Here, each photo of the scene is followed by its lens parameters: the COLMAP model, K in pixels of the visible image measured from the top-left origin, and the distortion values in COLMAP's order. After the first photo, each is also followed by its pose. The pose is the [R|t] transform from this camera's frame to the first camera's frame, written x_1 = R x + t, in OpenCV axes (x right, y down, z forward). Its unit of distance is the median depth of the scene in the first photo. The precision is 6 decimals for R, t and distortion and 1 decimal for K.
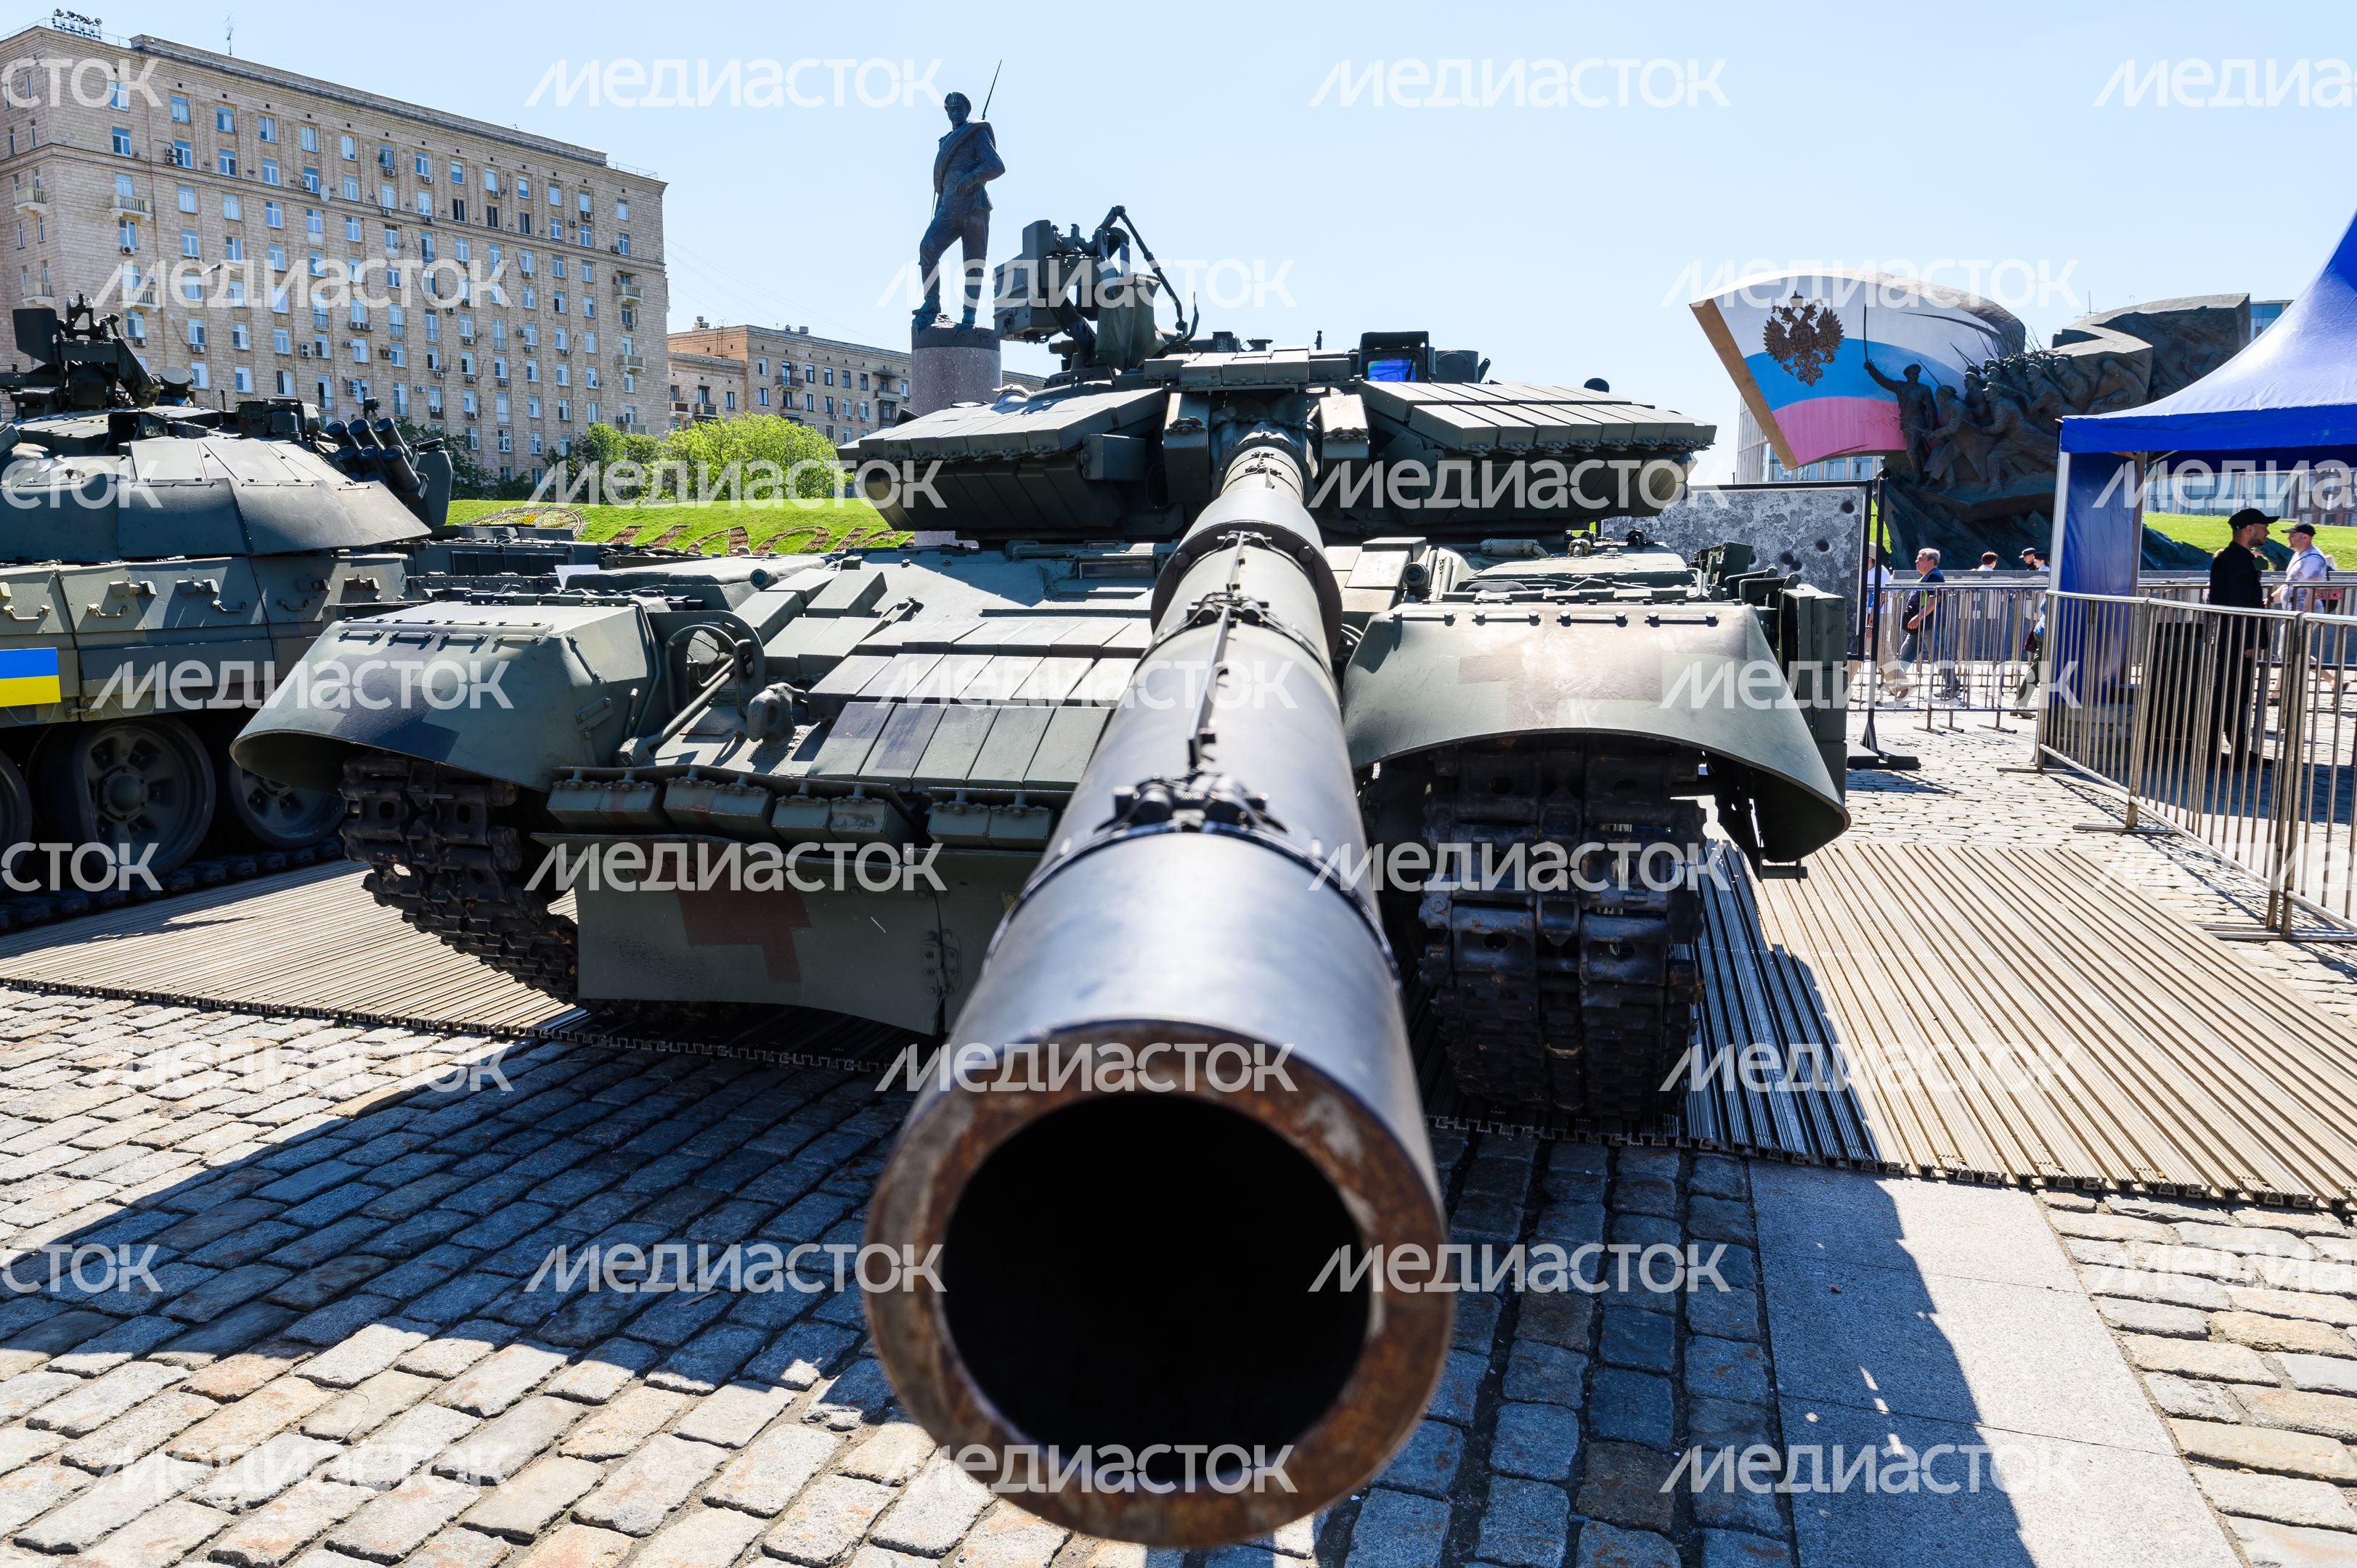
lens RADIAL K [[1546.2, 0, 1172.7], [0, 1546.2, 769.5], [0, 0, 1]] dist [0.010334, -0.007535]
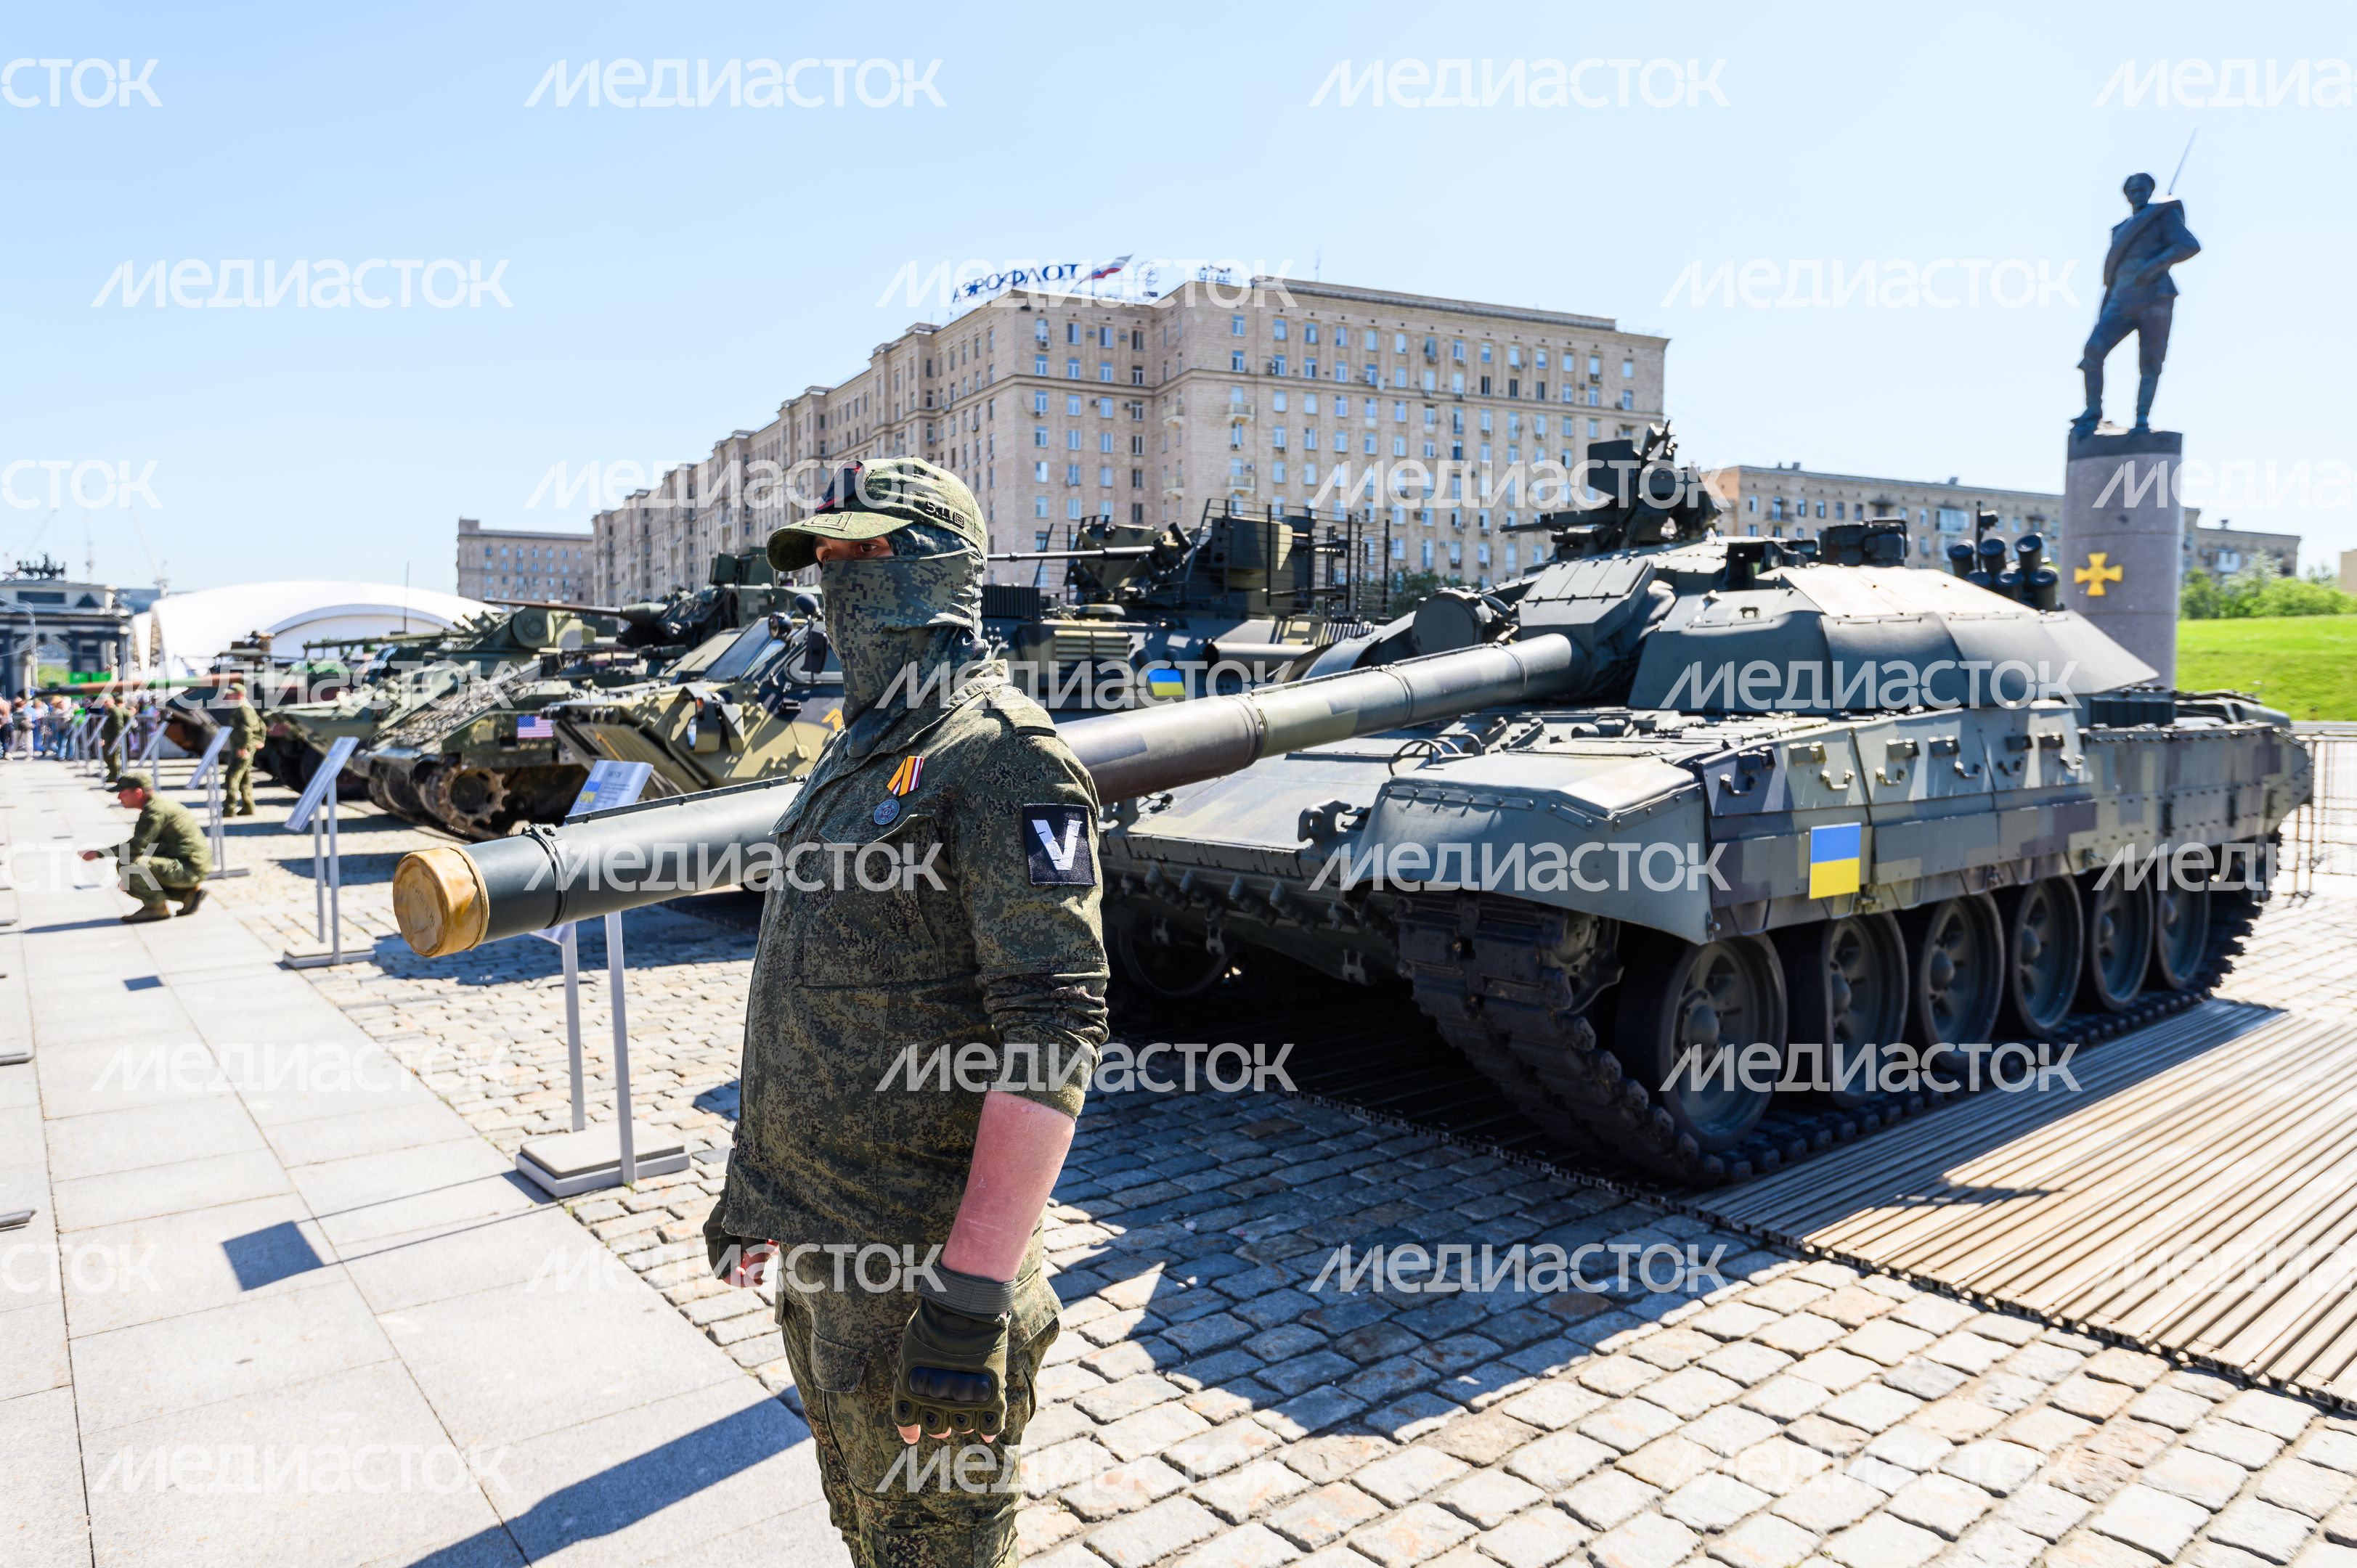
lens RADIAL K [[1546.2, 0, 1236.4], [0, 1546.2, 712.8], [0, 0, 1]] dist [0.010334, -0.007535]
pose [[0.841000, 0.006611, -0.540995, -0.523125], [-0.073012, 0.992165, -0.101375, -0.028640], [0.536086, 0.124756, 0.834894, 0.148685]]
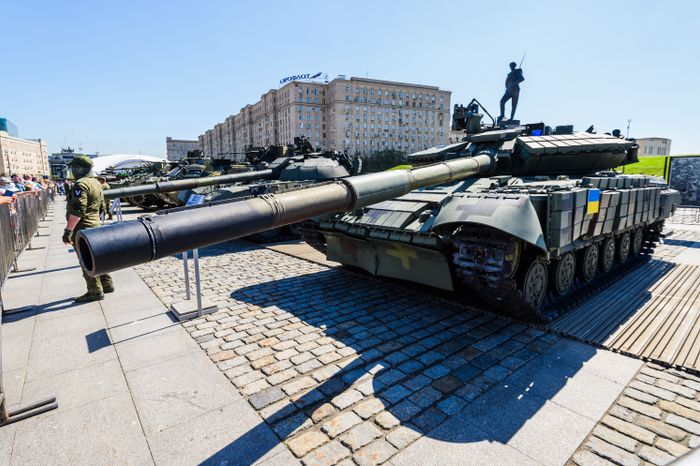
lens RADIAL K [[353.2, 0, 355.8], [0, 353.2, 233.3], [0, 0, 1]] dist [0.000935, -0.002153]
pose [[0.848267, 0.076939, -0.523951, 0.174797], [-0.065291, 0.997036, 0.040703, -0.004331], [0.525529, -0.000318, 0.850776, -0.014191]]
